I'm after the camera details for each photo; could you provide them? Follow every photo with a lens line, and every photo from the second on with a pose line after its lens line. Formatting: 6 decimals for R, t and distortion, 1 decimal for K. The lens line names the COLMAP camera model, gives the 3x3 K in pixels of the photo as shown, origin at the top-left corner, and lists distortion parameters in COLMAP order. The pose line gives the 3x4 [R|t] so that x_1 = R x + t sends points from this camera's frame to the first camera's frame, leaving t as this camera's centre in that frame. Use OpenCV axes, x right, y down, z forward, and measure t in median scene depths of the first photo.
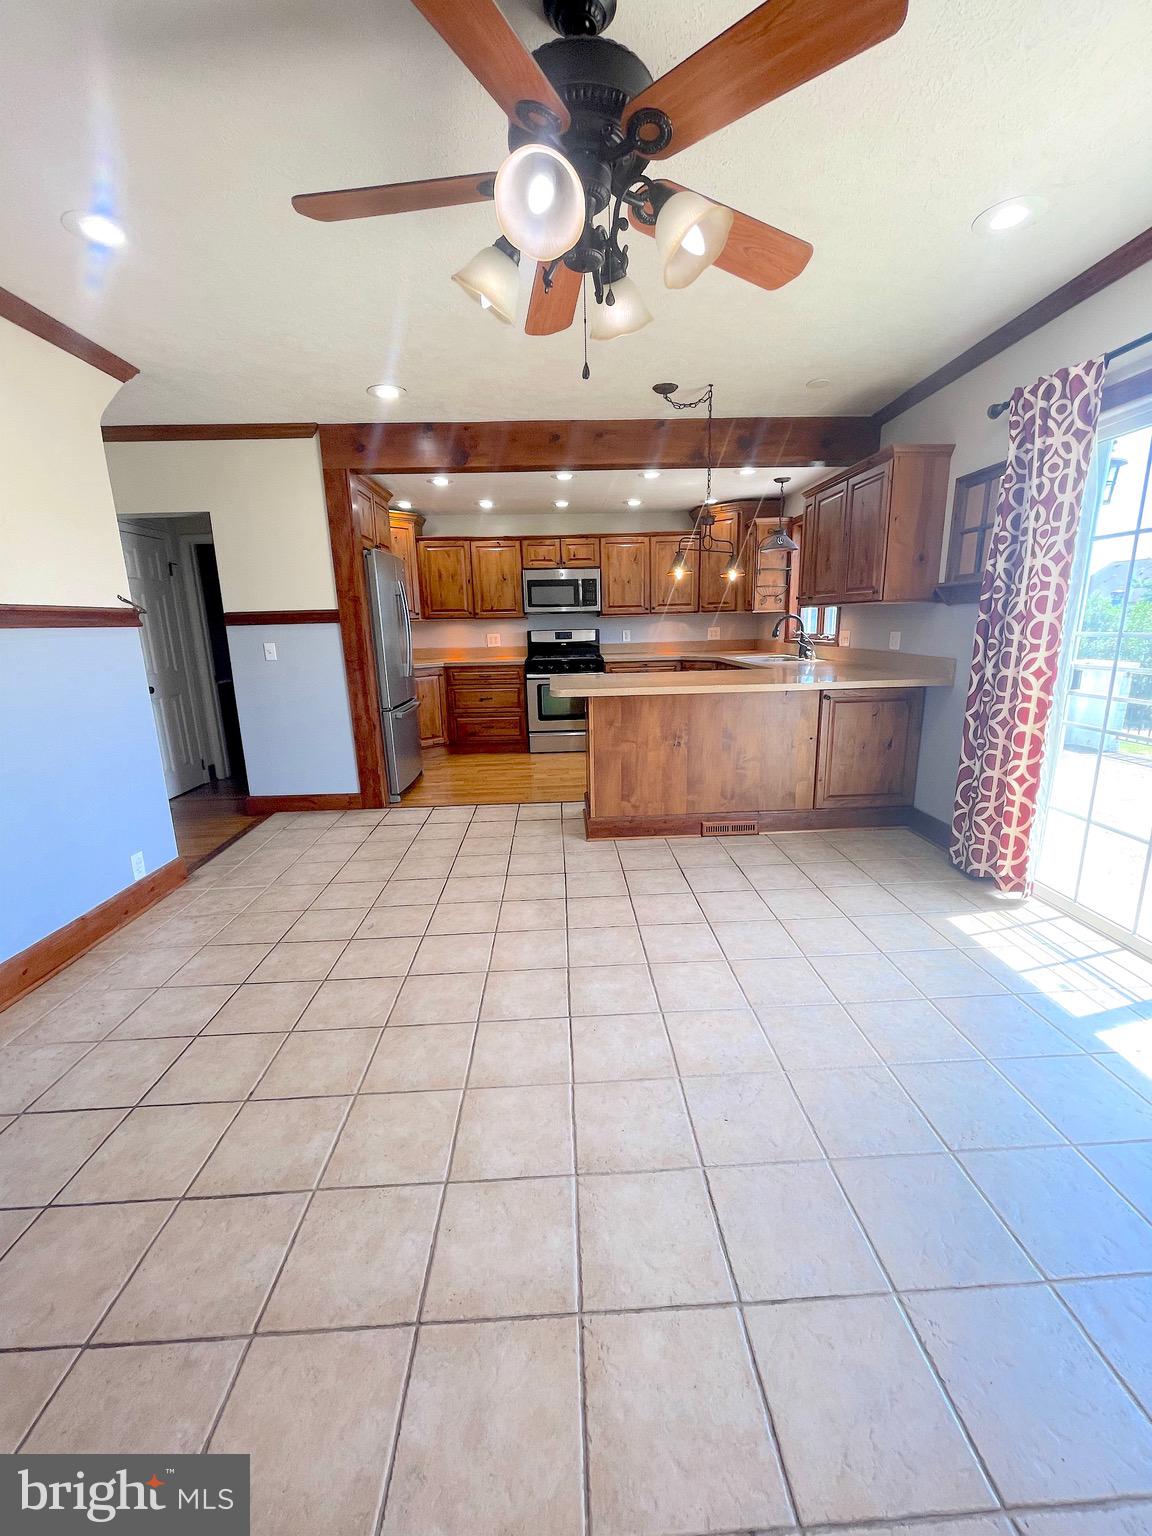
lens RADIAL K [[622.1, 0, 580.3], [0, 622.1, 765.5], [0, 0, 1]] dist [0.000768, 0.000011]
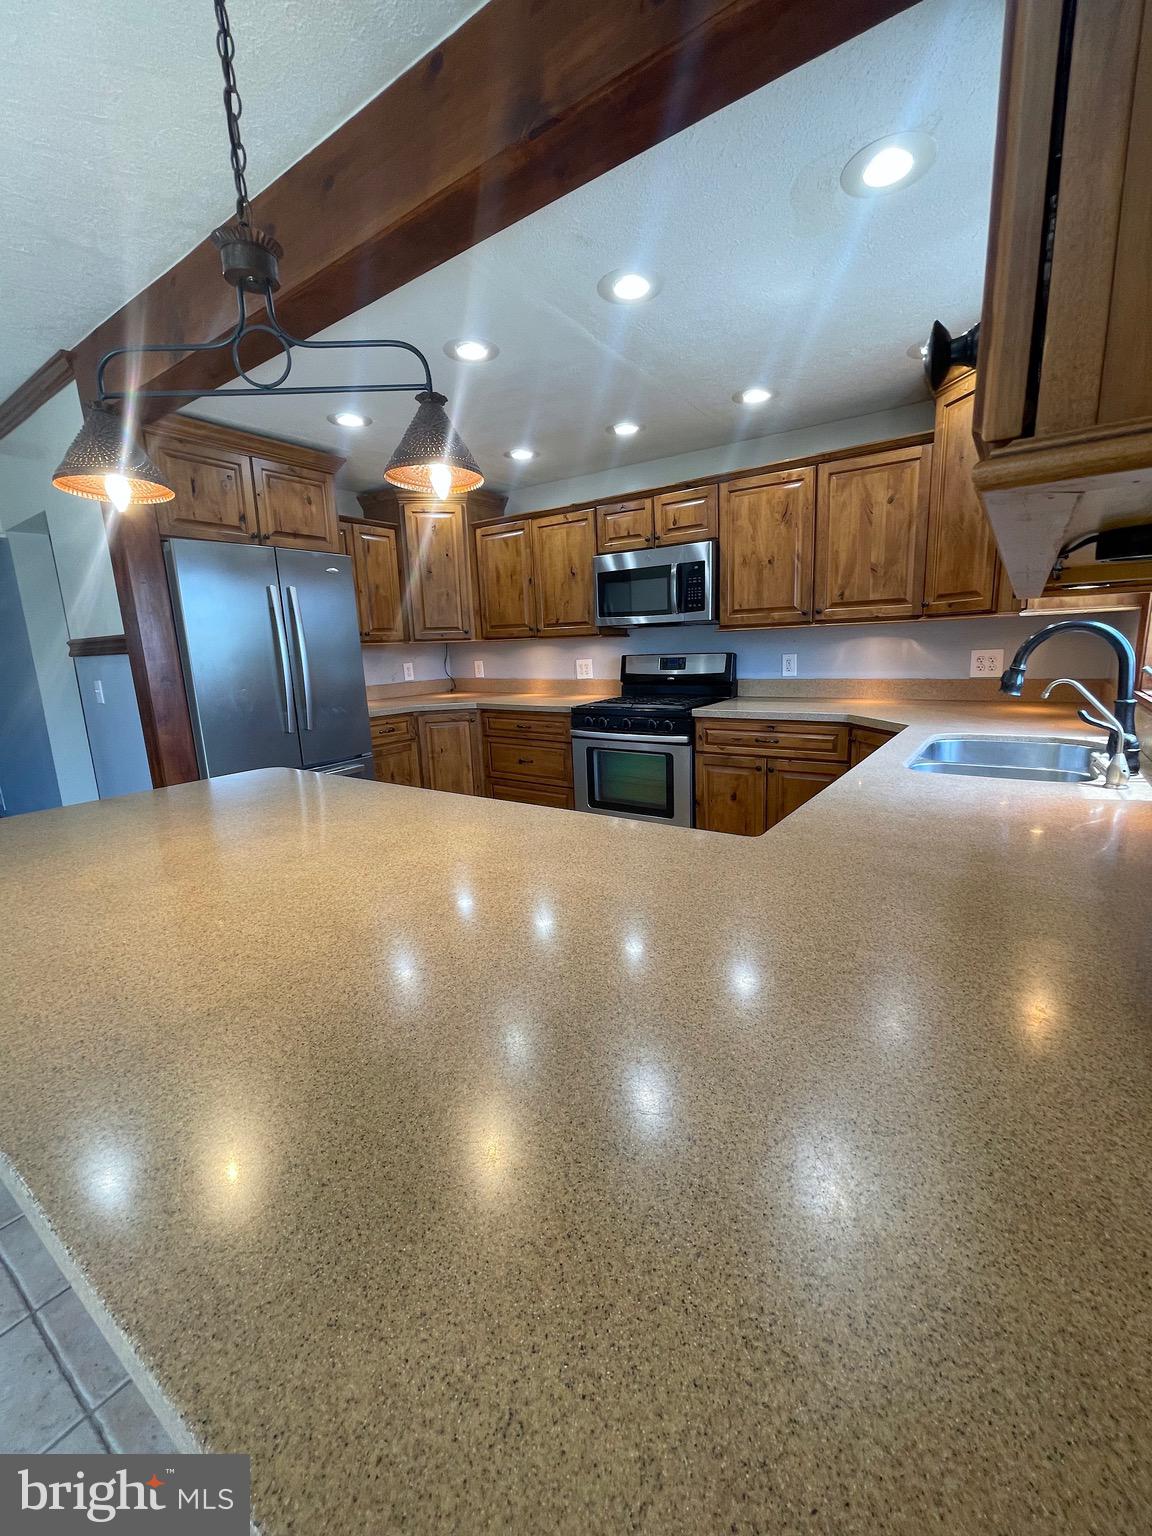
lens RADIAL K [[622.1, 0, 576.5], [0, 622.1, 773.4], [0, 0, 1]] dist [0.000768, 0.000011]
pose [[0.797749, 0.116961, -0.591538, 0.274916], [-0.119047, 0.992249, 0.035645, -0.123381], [0.591122, 0.041985, 0.805489, 0.505882]]
